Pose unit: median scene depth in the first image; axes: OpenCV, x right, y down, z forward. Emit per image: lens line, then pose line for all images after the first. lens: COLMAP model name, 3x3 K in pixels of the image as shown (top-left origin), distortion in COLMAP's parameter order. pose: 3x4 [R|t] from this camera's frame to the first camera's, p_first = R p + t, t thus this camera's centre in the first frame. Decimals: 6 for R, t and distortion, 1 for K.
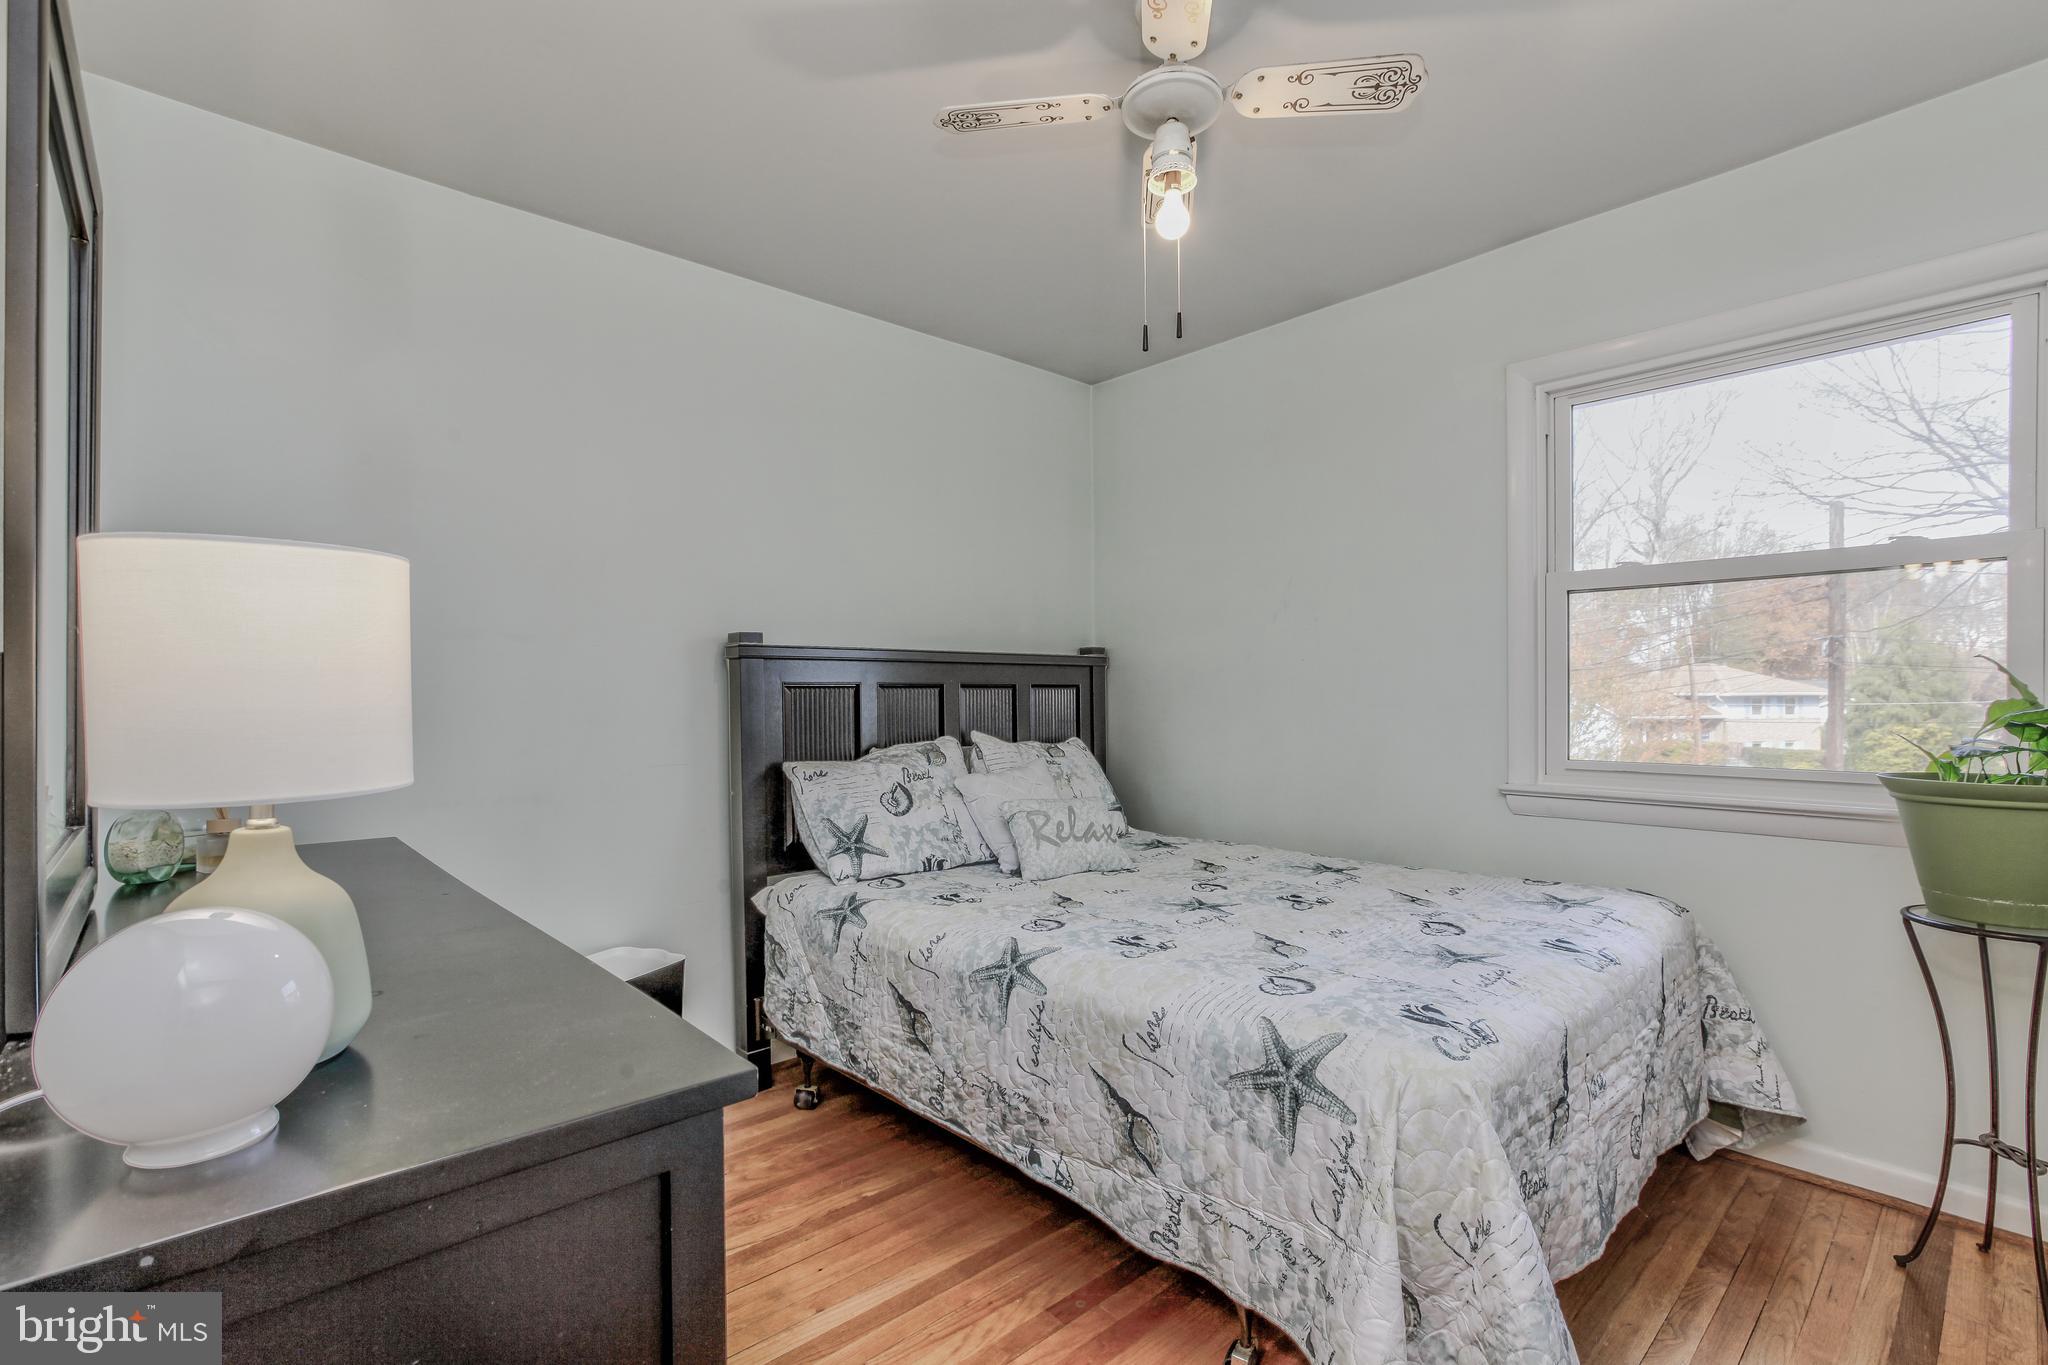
lens RADIAL K [[940.8, 0, 1019.5], [0, 940.8, 701.5], [0, 0, 1]] dist [-0.030091, 0.014761]
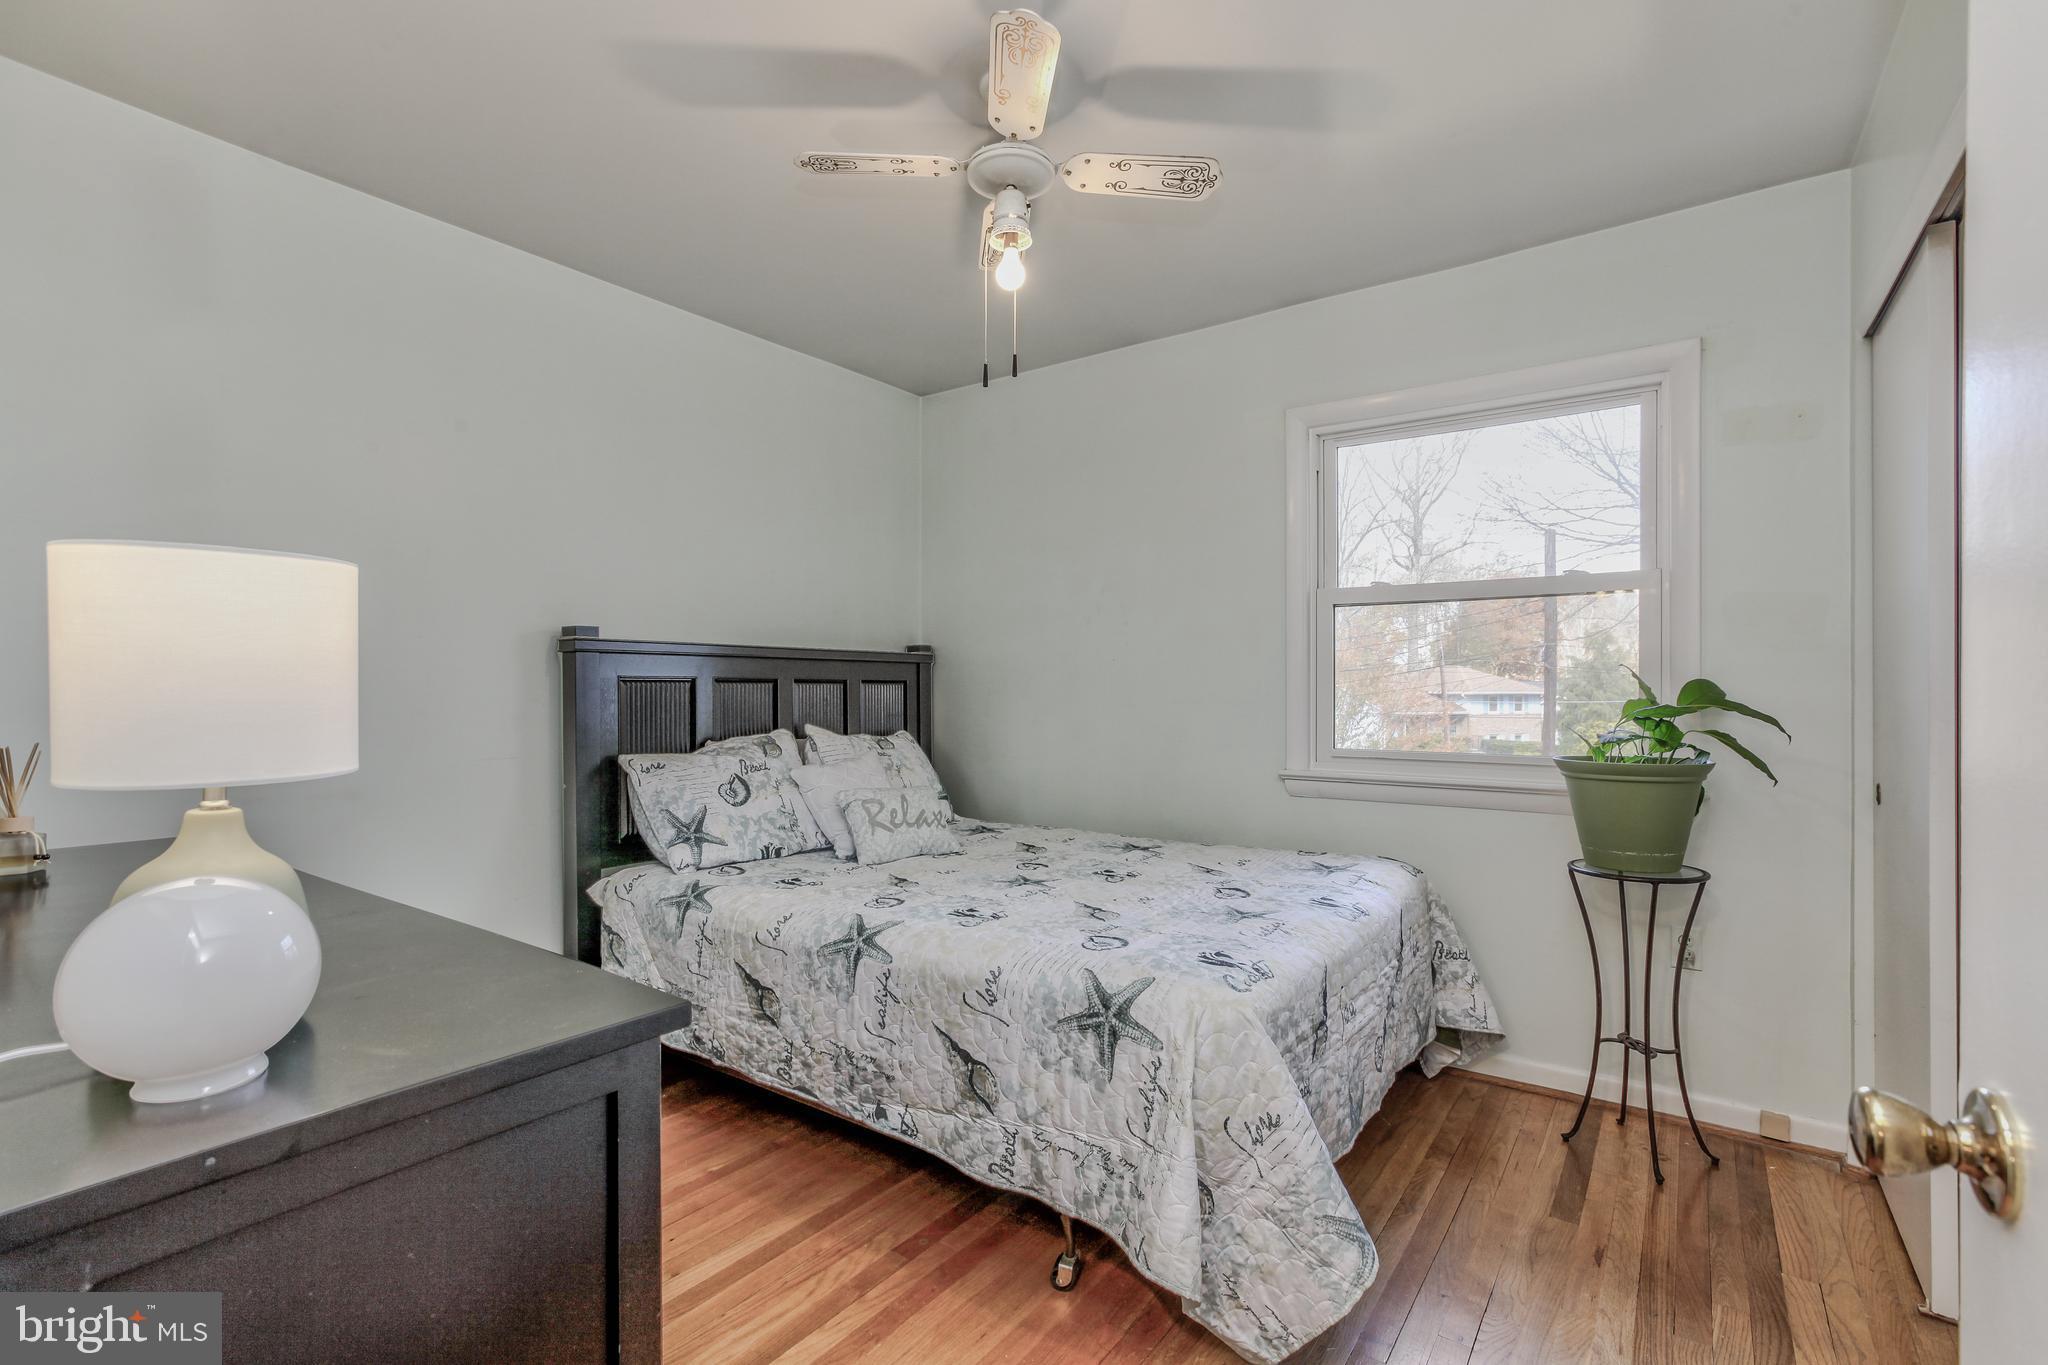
lens RADIAL K [[940.8, 0, 1015.8], [0, 940.8, 686.0], [0, 0, 1]] dist [-0.030091, 0.014761]
pose [[0.980911, 0.007910, 0.194296, -0.044571], [-0.005825, 0.999919, -0.011302, -0.000656], [-0.194370, 0.009955, 0.980878, -0.107358]]
